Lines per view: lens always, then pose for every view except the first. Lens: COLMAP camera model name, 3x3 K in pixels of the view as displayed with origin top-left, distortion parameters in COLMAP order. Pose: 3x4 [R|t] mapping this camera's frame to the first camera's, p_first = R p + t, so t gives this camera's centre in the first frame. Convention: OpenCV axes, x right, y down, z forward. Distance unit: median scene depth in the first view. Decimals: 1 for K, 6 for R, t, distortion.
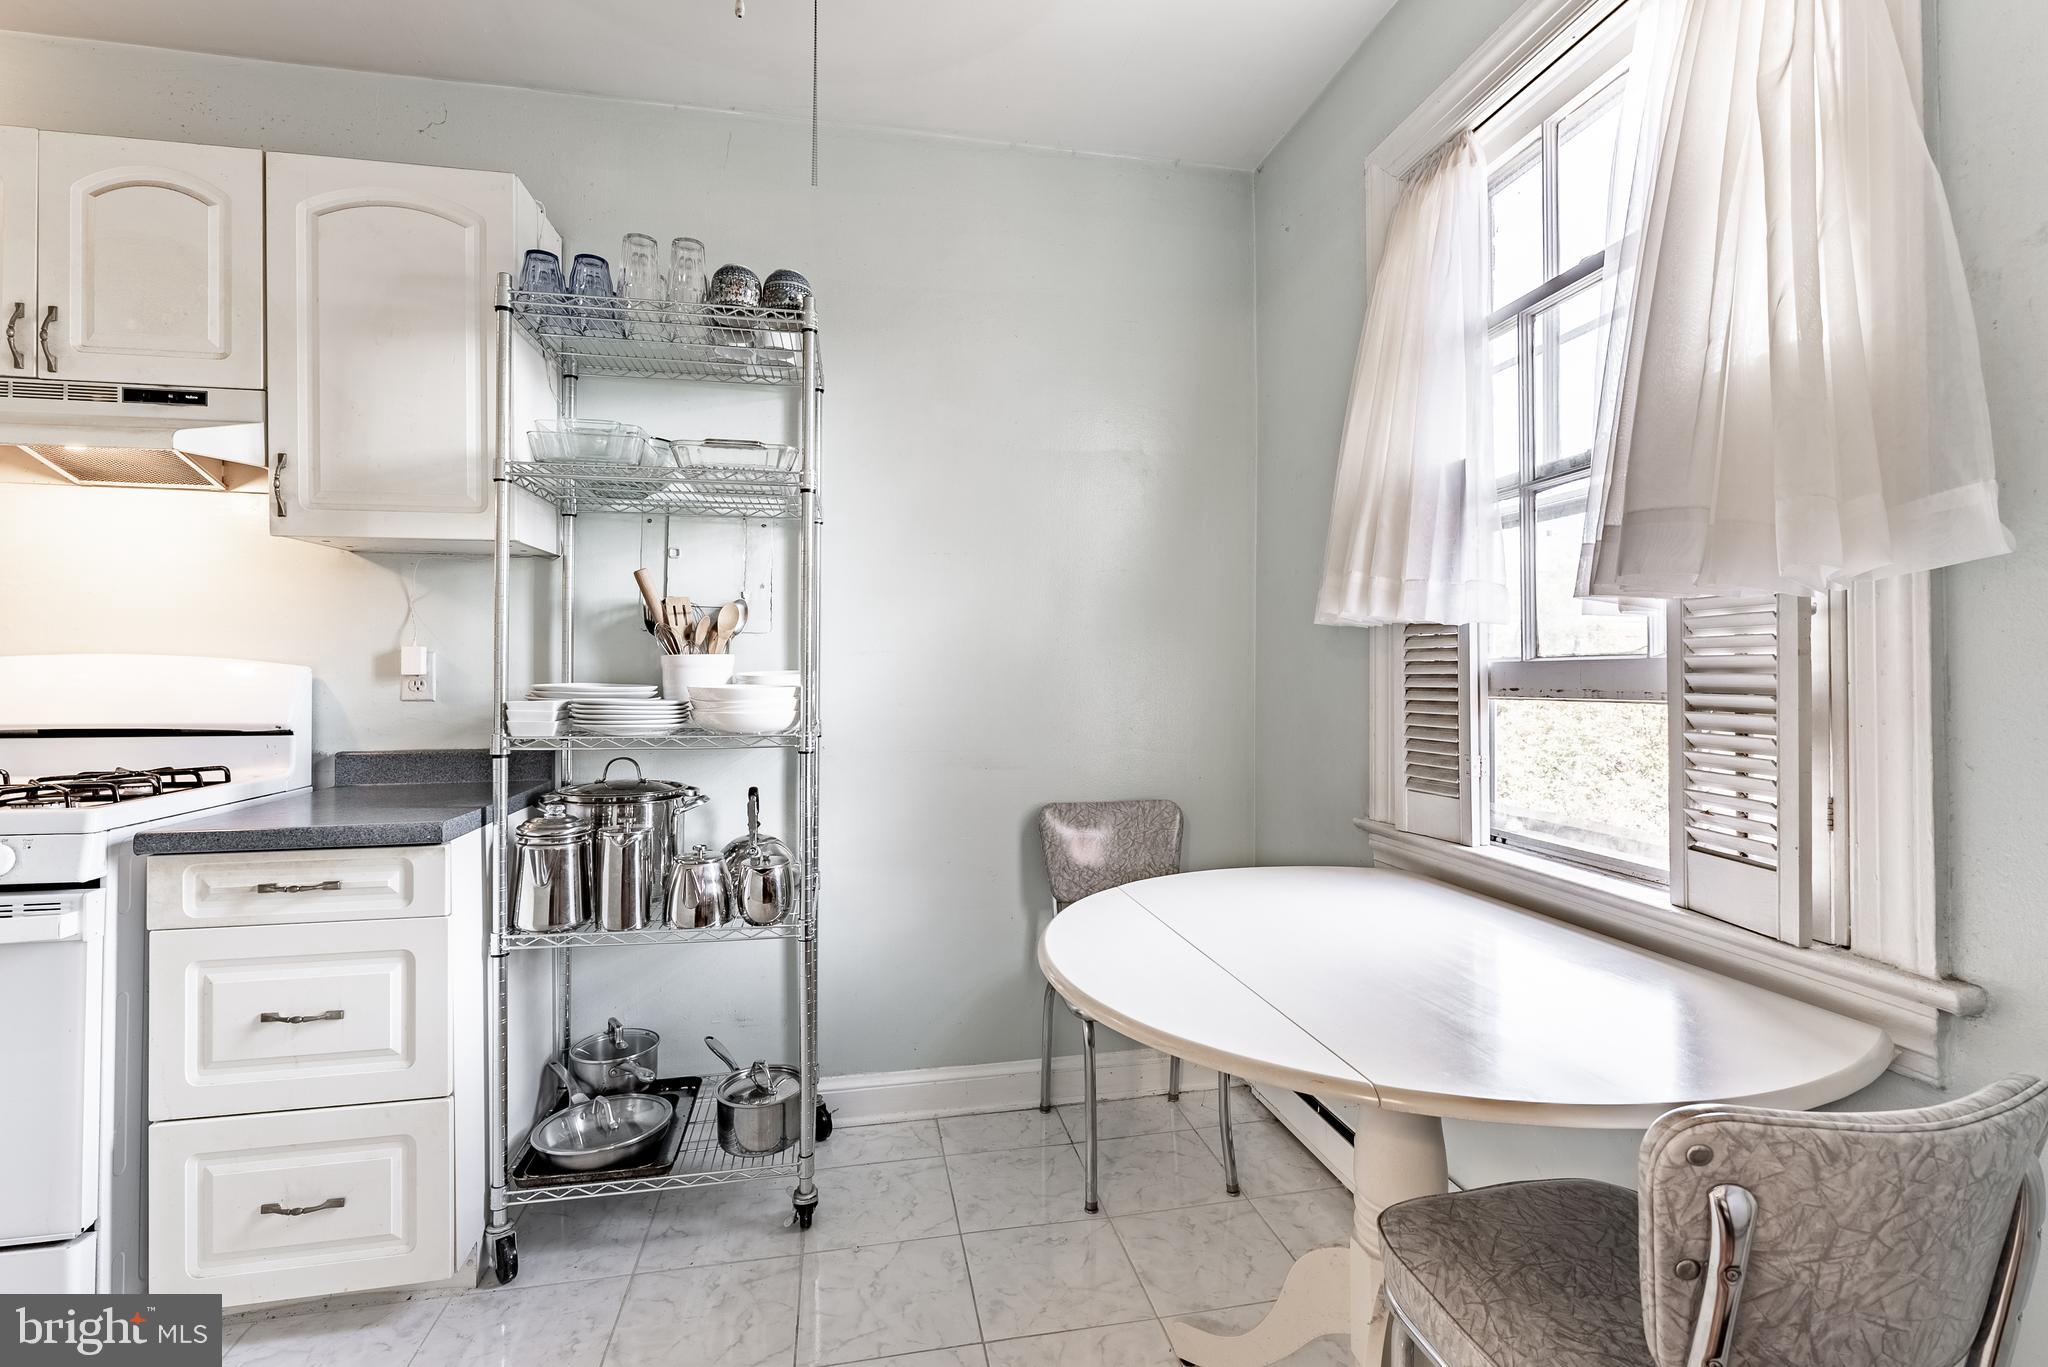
lens RADIAL K [[918.3, 0, 1019.1], [0, 918.3, 663.6], [0, 0, 1]] dist [0.002639, -0.001619]
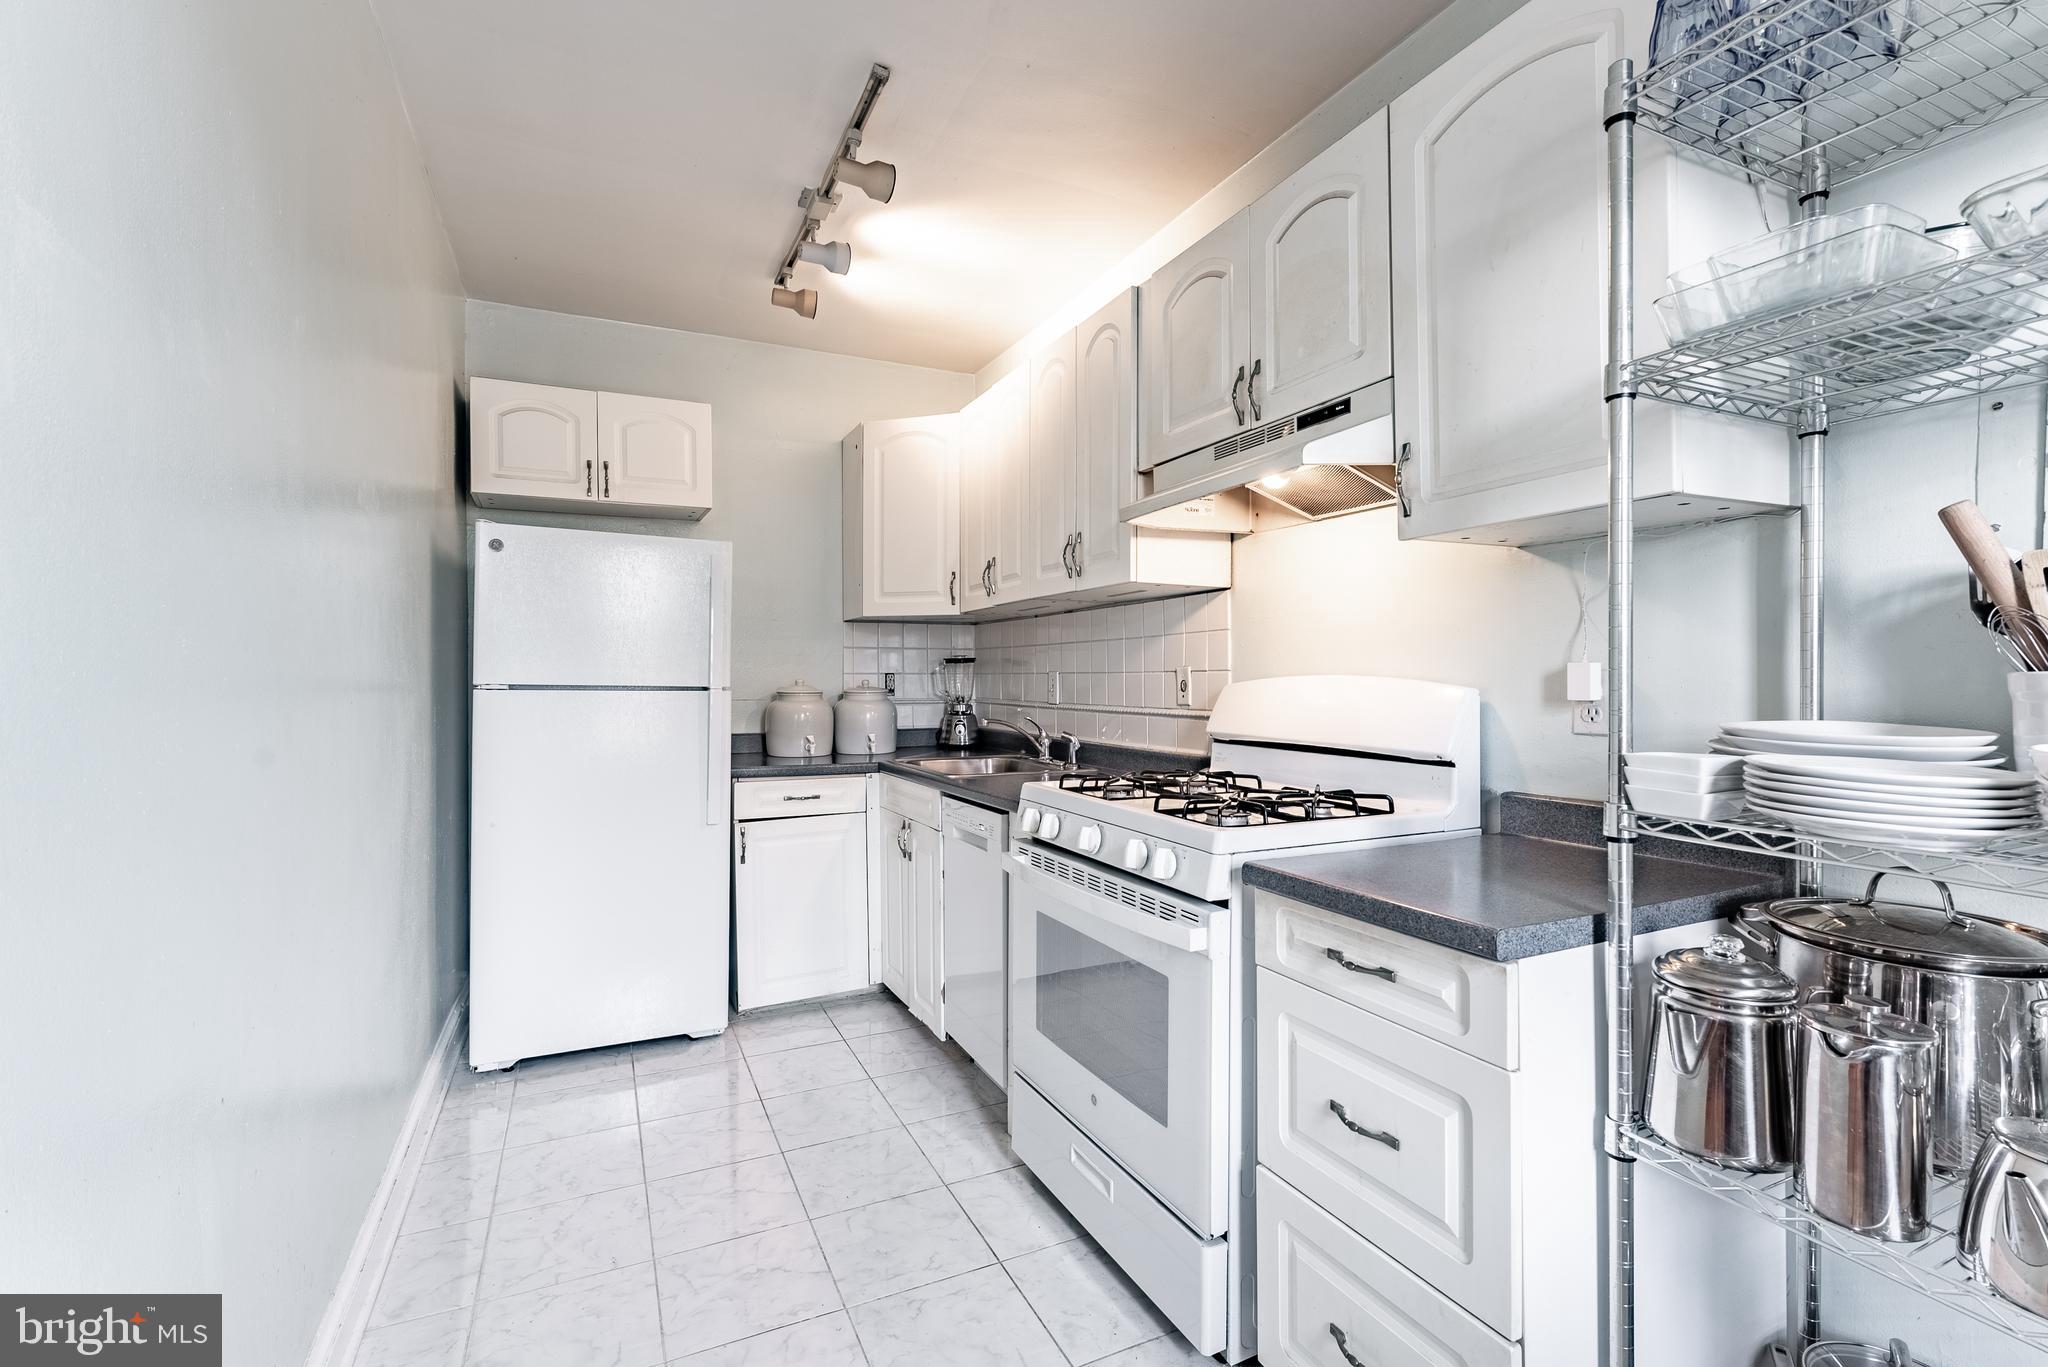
lens RADIAL K [[918.3, 0, 1019.1], [0, 918.3, 679.0], [0, 0, 1]] dist [0.002639, -0.001619]
pose [[0.247440, 0.001628, -0.968902, -0.058197], [0.007879, 0.999962, 0.003693, -0.014218], [0.968871, -0.008548, 0.247418, 0.444260]]
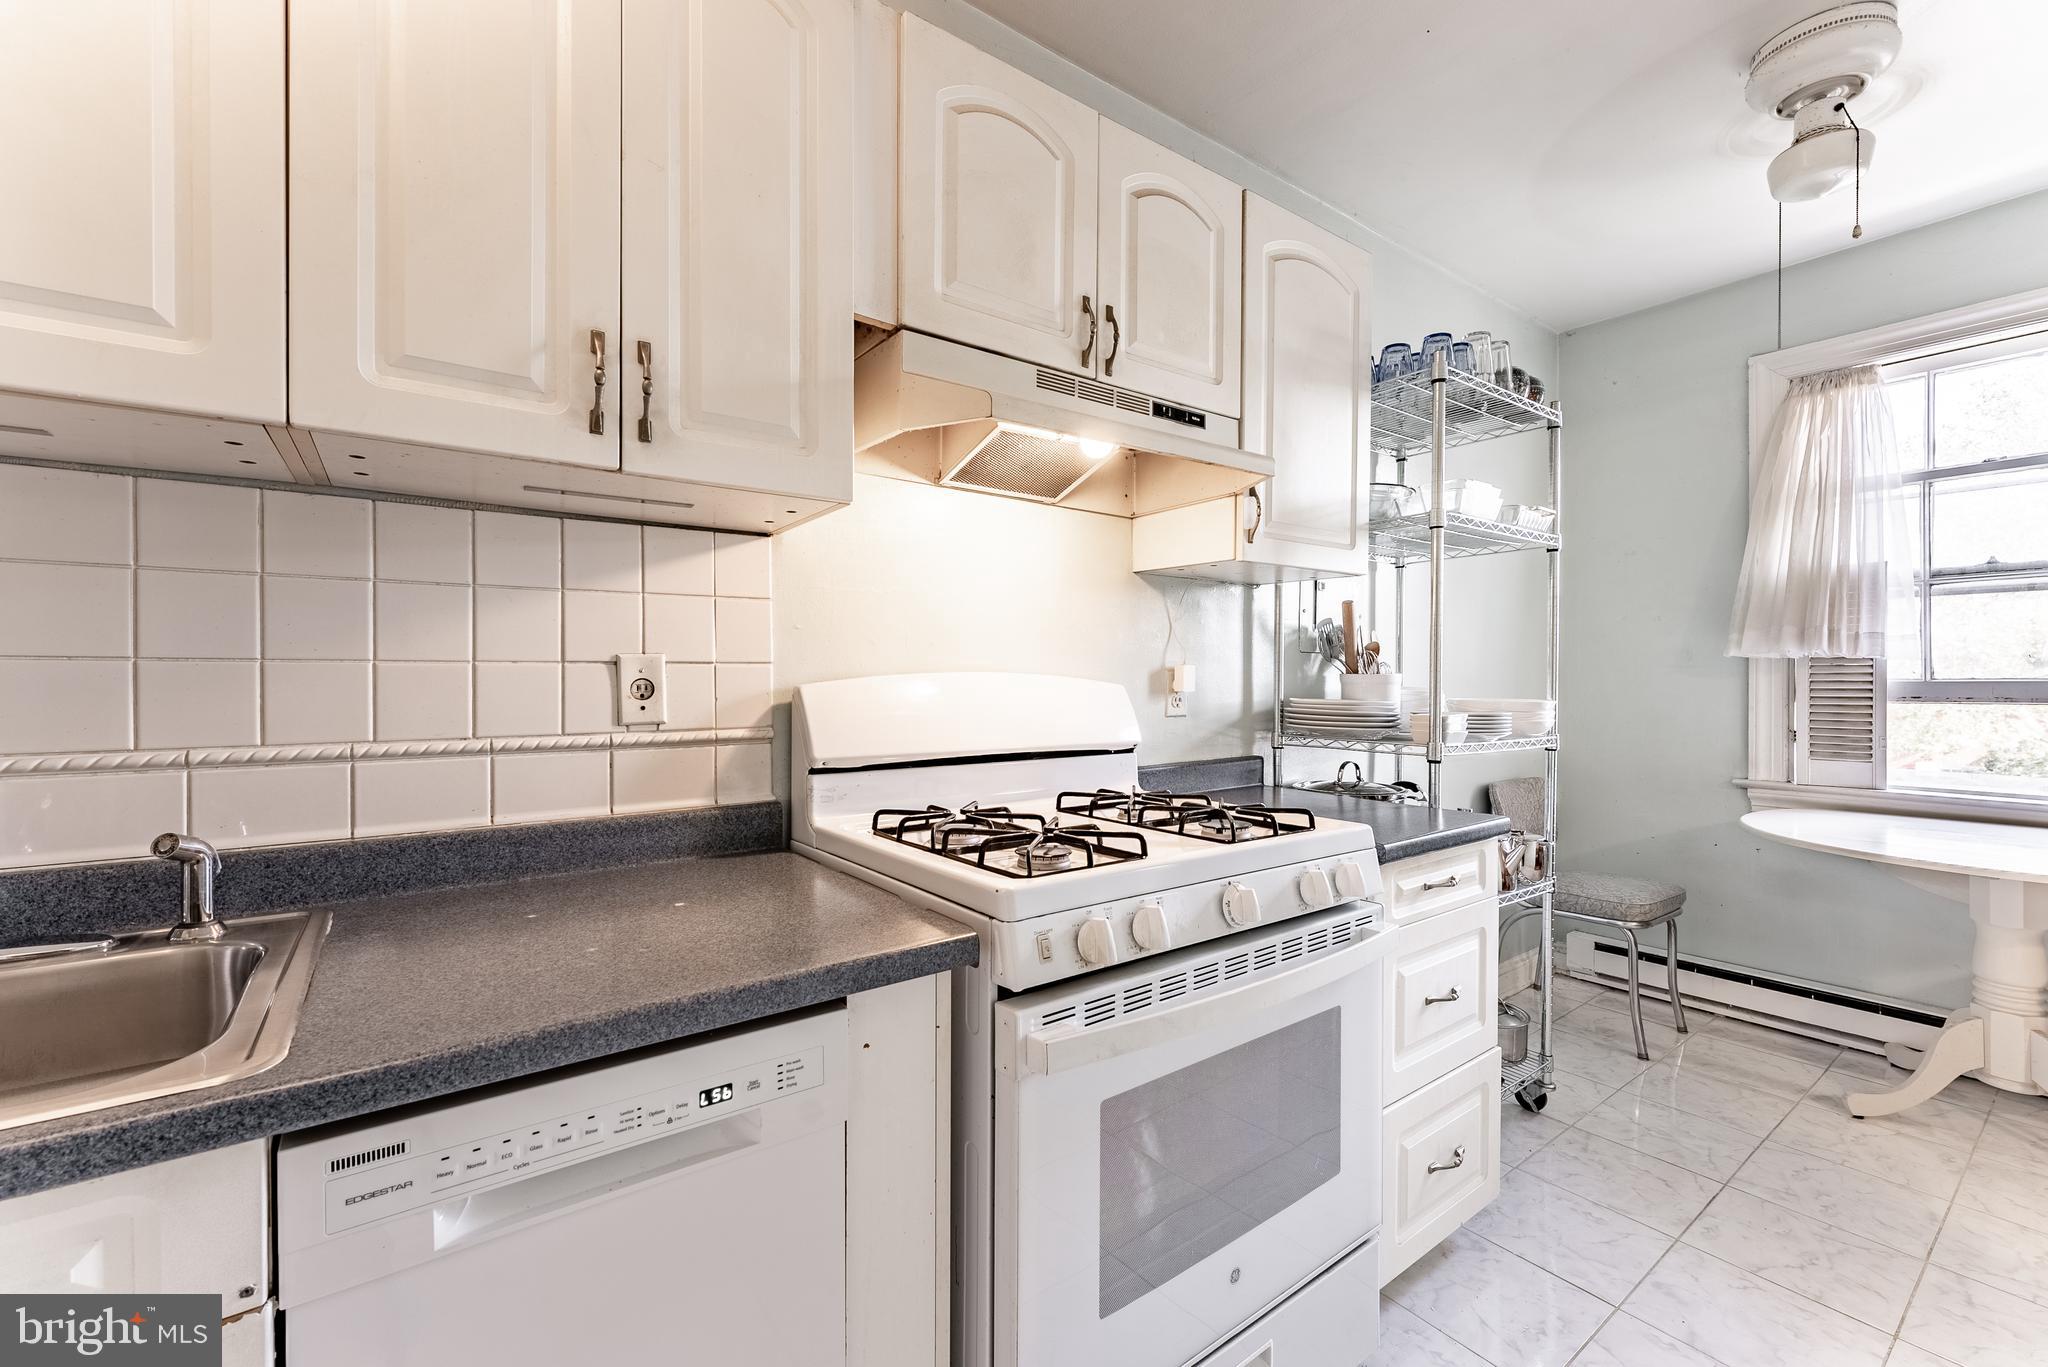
lens RADIAL K [[829.5, 0, 1011.5], [0, 829.5, 680.6], [0, 0, 1]] dist [0.000621, 0.000279]
pose [[0.905348, -0.000549, 0.424669, -1.490535], [-0.003502, 0.999956, 0.008757, -0.010392], [-0.424655, -0.009415, 0.905306, 0.263711]]
